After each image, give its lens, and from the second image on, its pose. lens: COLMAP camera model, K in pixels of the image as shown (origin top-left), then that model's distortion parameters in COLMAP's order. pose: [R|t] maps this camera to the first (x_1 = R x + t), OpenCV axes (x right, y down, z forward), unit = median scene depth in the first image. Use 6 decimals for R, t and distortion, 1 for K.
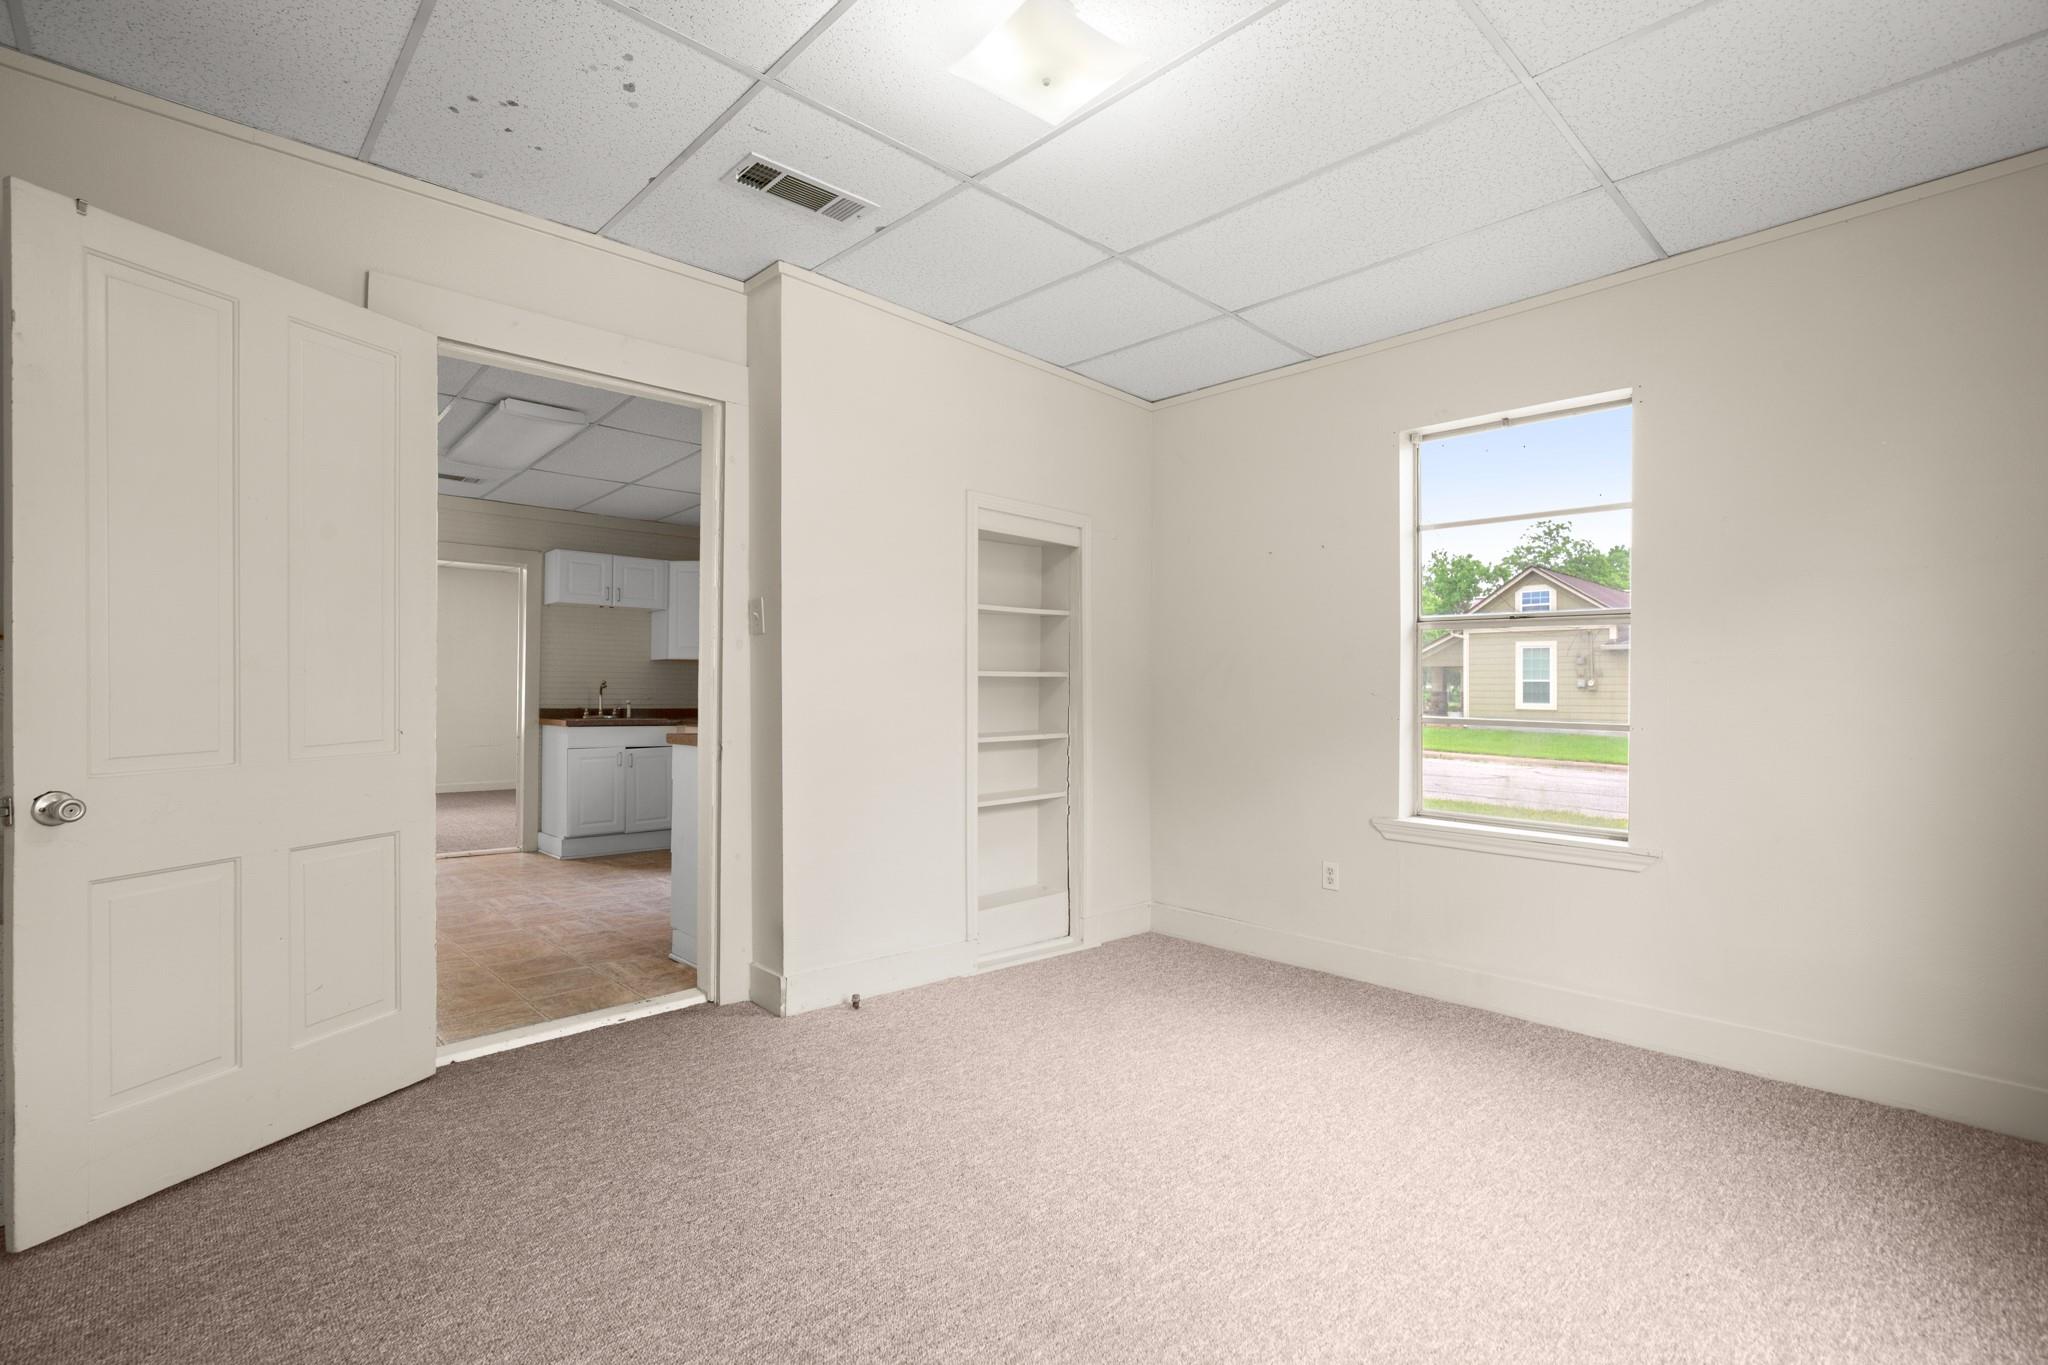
lens RADIAL K [[933.8, 0, 1032.9], [0, 933.8, 686.2], [0, 0, 1]] dist [-0.000538, 0.001915]
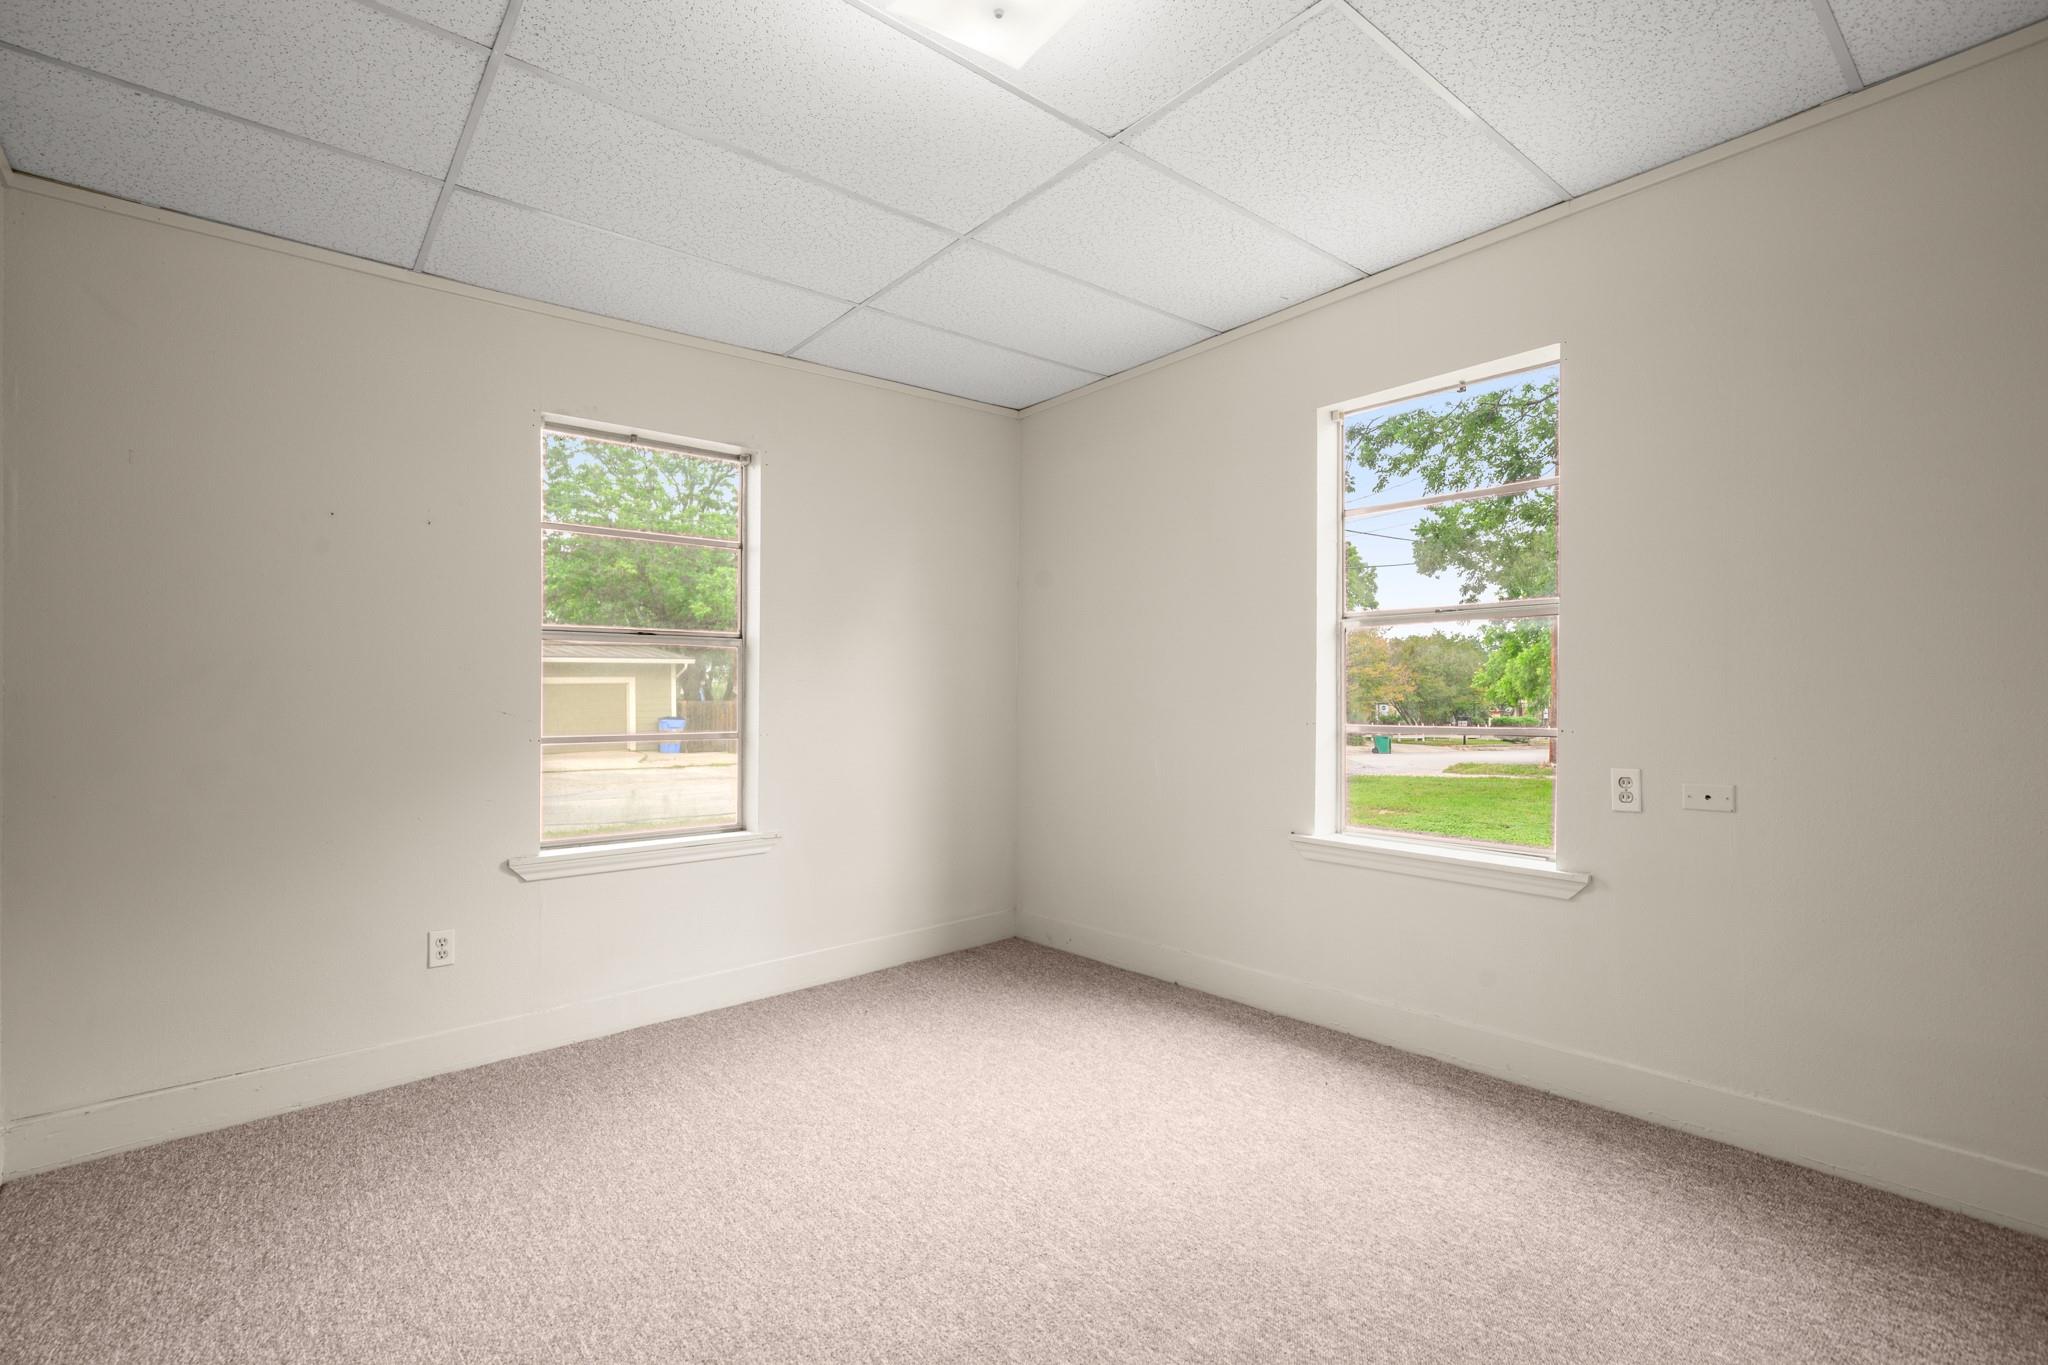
lens RADIAL K [[933.8, 0, 1050.6], [0, 933.8, 687.1], [0, 0, 1]] dist [-0.000538, 0.001915]
pose [[0.048879, 0.003423, 0.998799, -0.510551], [0.011610, 0.999925, -0.003995, -0.005294], [-0.998737, 0.011791, 0.048835, 0.537664]]
